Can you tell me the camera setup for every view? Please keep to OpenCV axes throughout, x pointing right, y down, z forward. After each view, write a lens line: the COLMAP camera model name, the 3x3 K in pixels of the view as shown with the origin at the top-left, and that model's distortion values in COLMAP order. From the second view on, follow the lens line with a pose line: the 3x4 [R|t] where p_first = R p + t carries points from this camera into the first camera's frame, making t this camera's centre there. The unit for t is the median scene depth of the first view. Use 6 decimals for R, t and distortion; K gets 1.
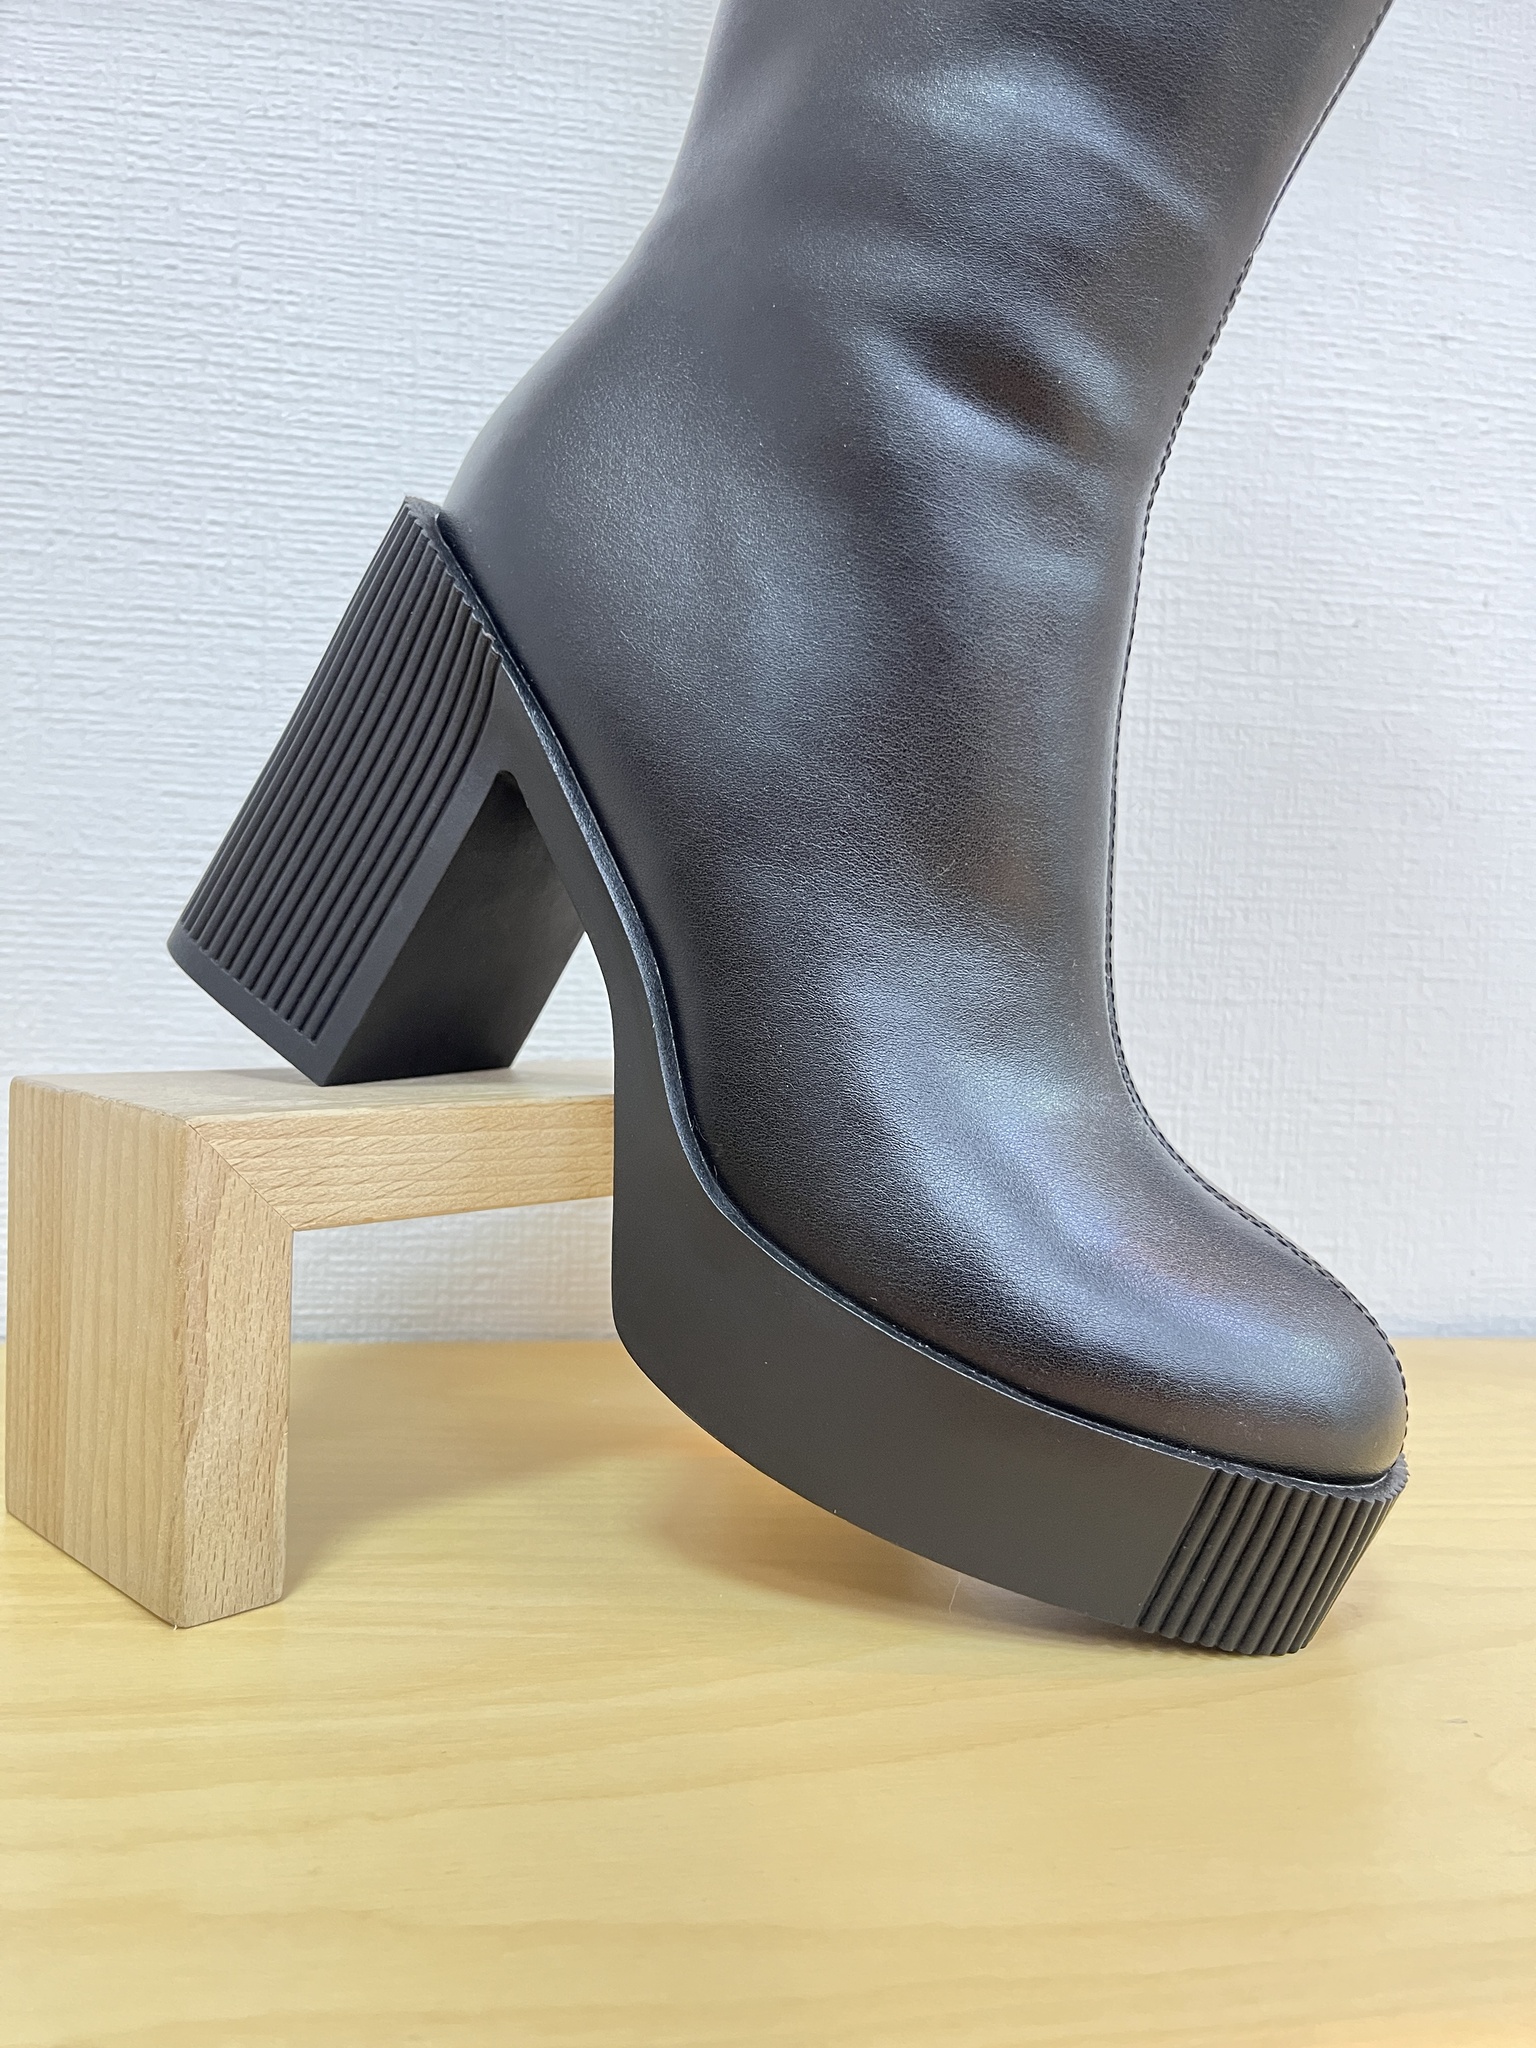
lens RADIAL K [[1600.7, 0, 761.2], [0, 1600.7, 1024.5], [0, 0, 1]] dist [0.035615, -0.061664]
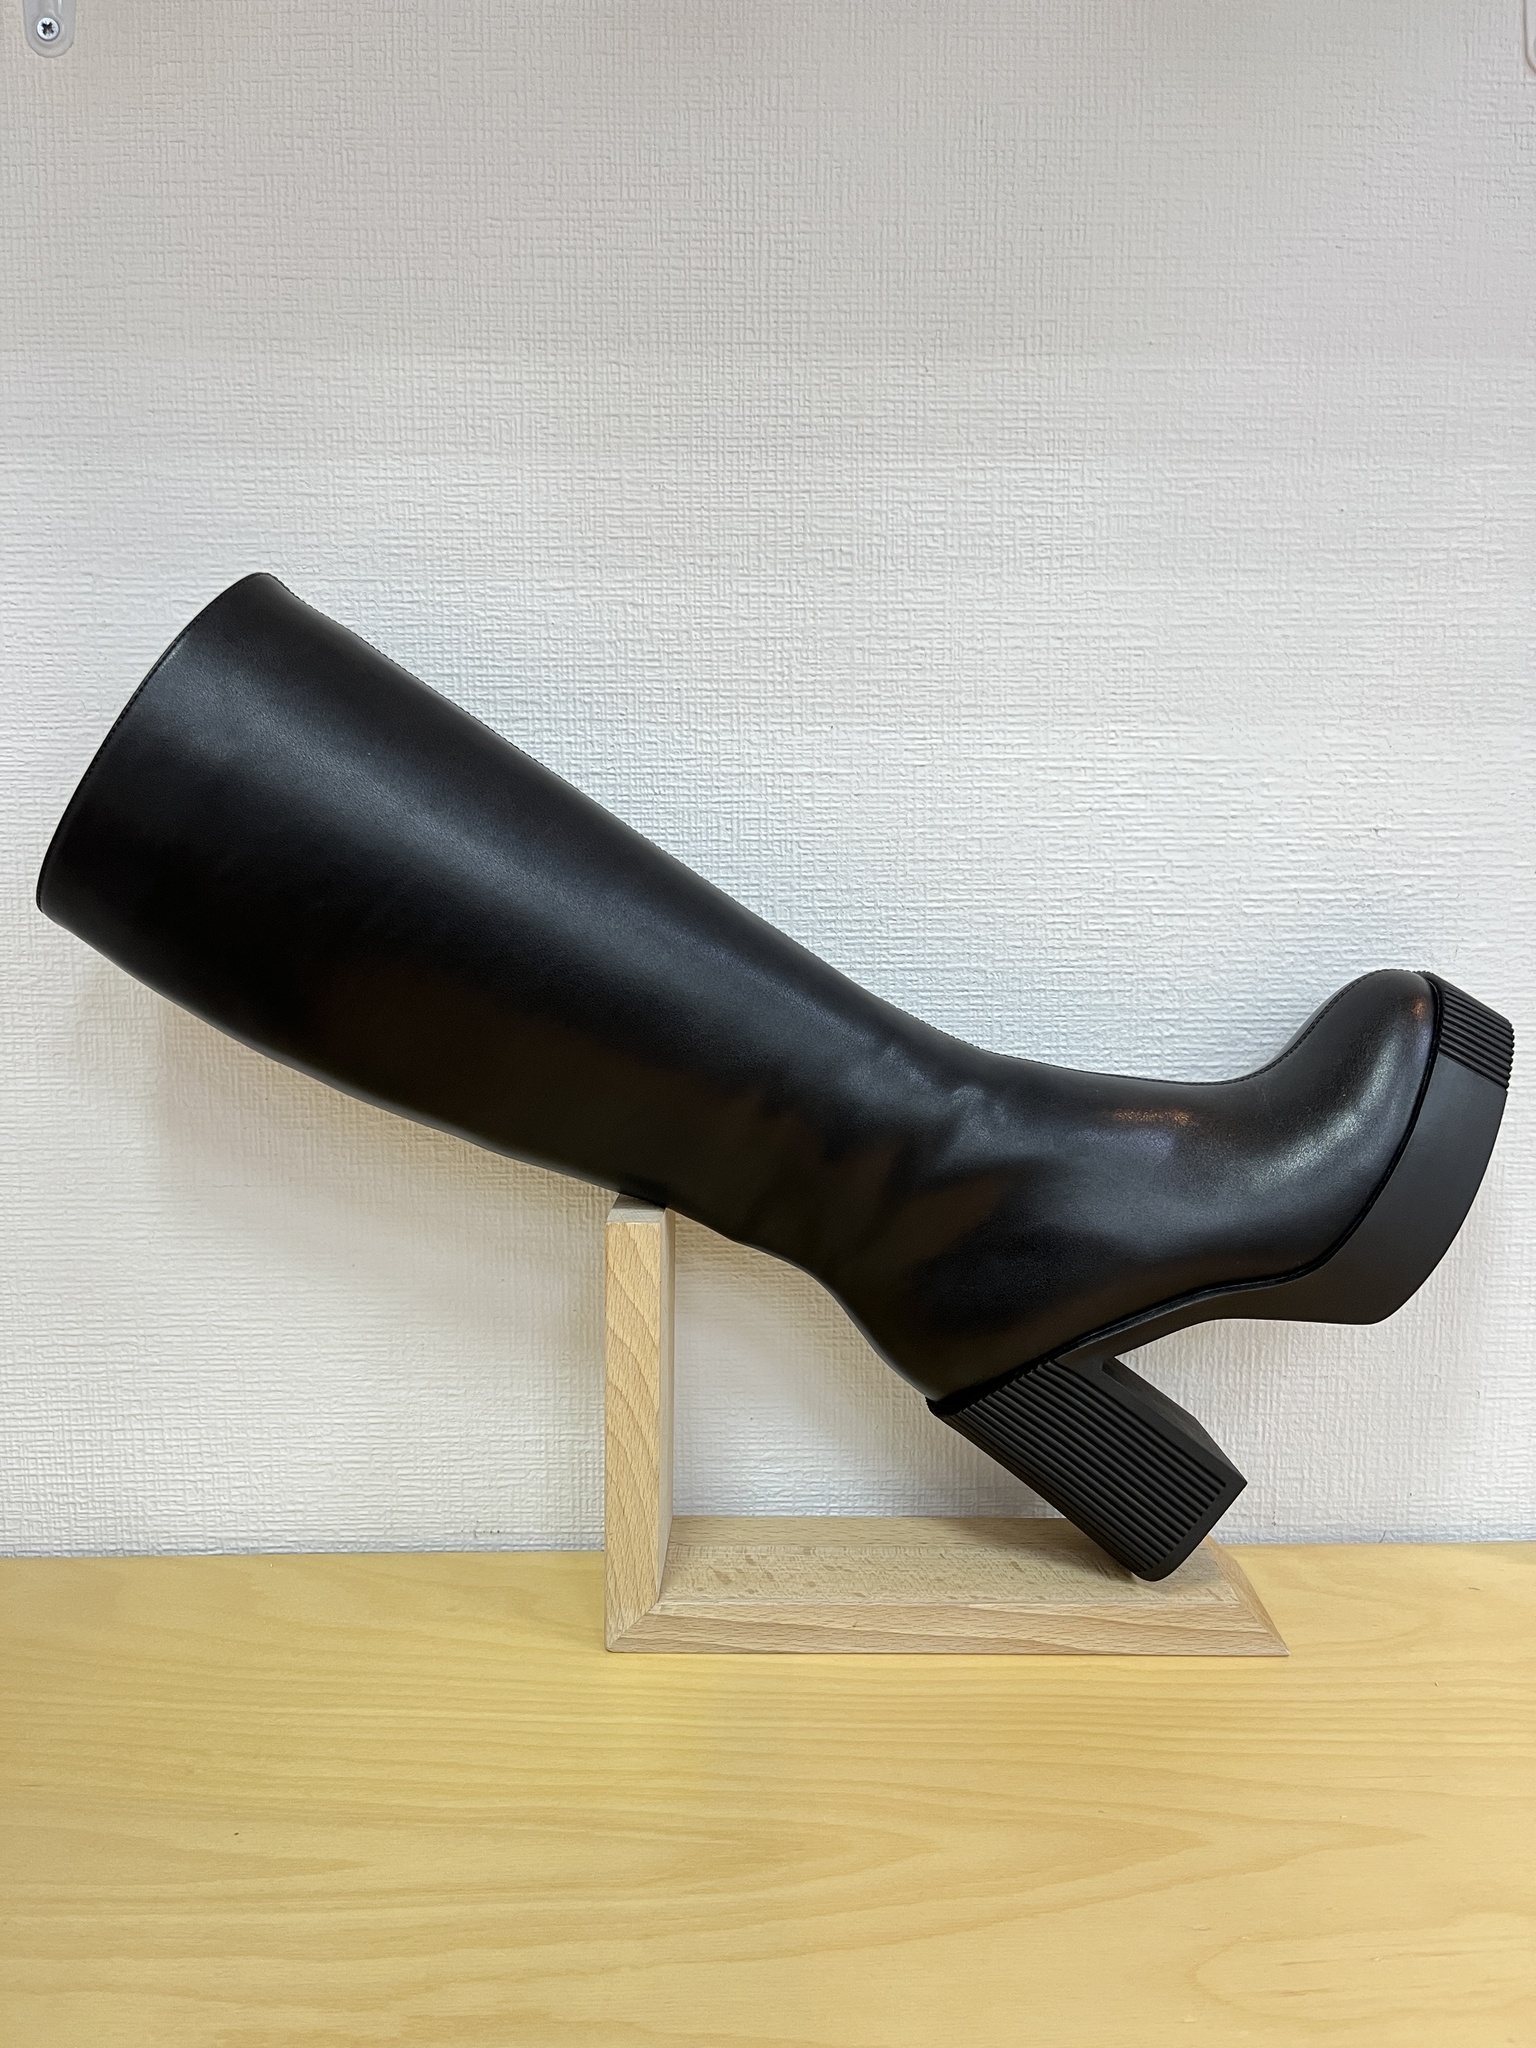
lens RADIAL K [[1600.7, 0, 764.4], [0, 1600.7, 1010.4], [0, 0, 1]] dist [0.035615, -0.061664]
pose [[0.987782, -0.019826, -0.154576, 0.124826], [0.033197, 0.995878, 0.084408, -0.414097], [0.152266, -0.088508, 0.984369, -0.423200]]
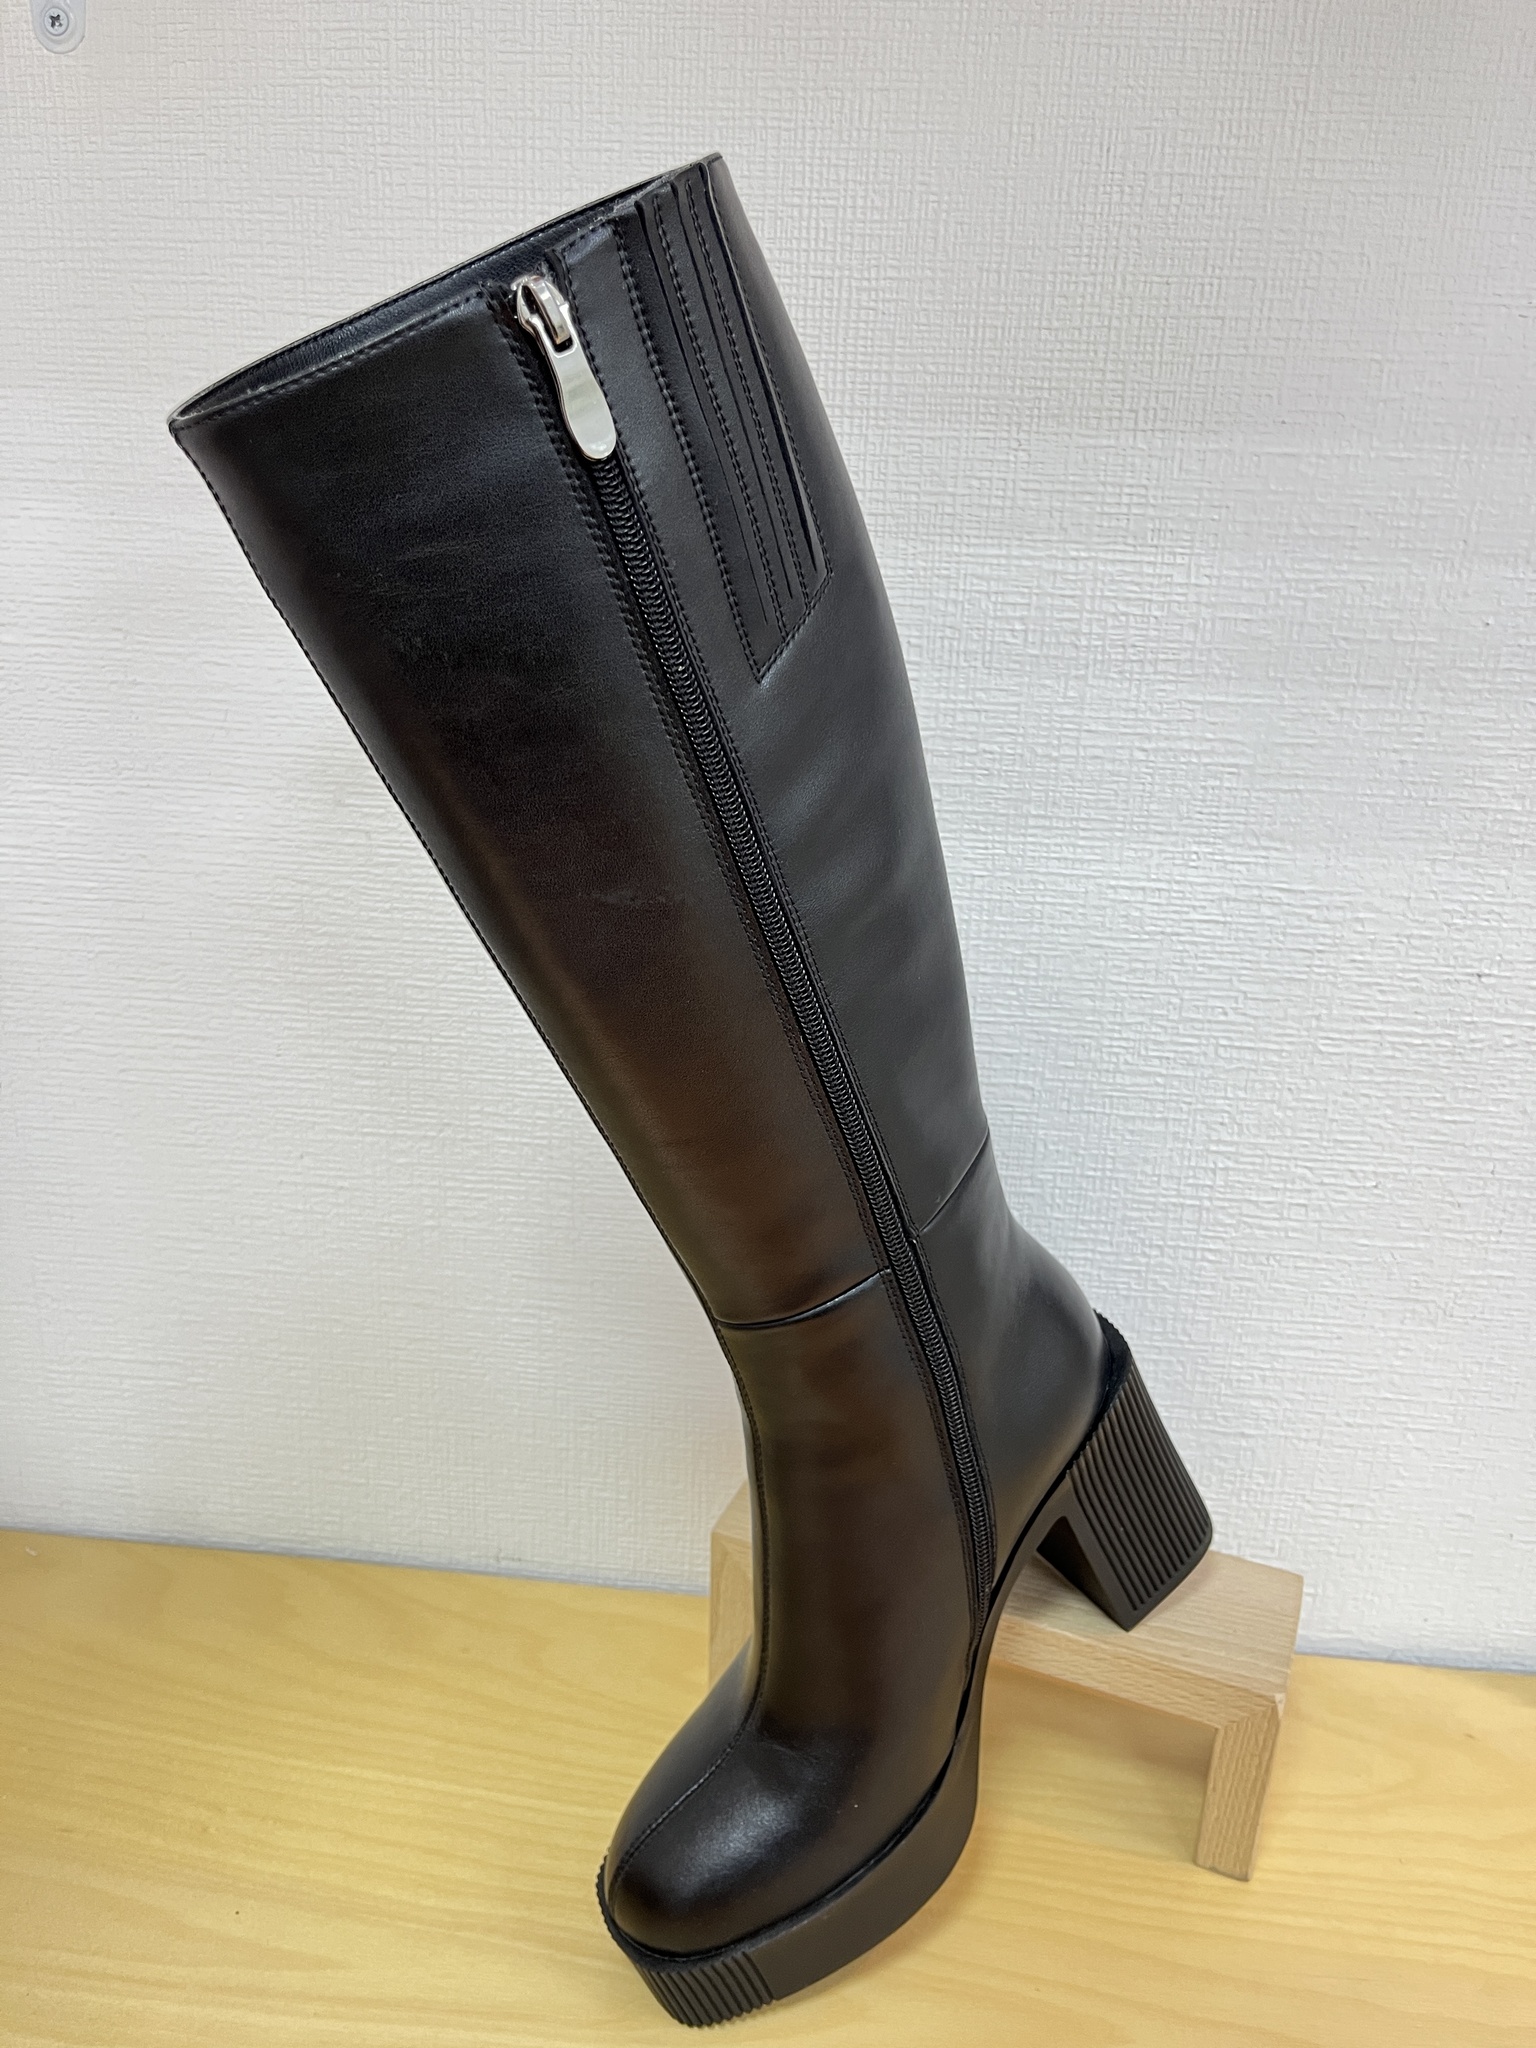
lens RADIAL K [[1600.7, 0, 751.5], [0, 1600.7, 1021.5], [0, 0, 1]] dist [0.035615, -0.061664]
pose [[0.965597, 0.083513, -0.246268, 0.196116], [-0.015168, 0.963503, 0.267266, -0.725109], [0.259601, -0.254336, 0.931623, -0.301128]]
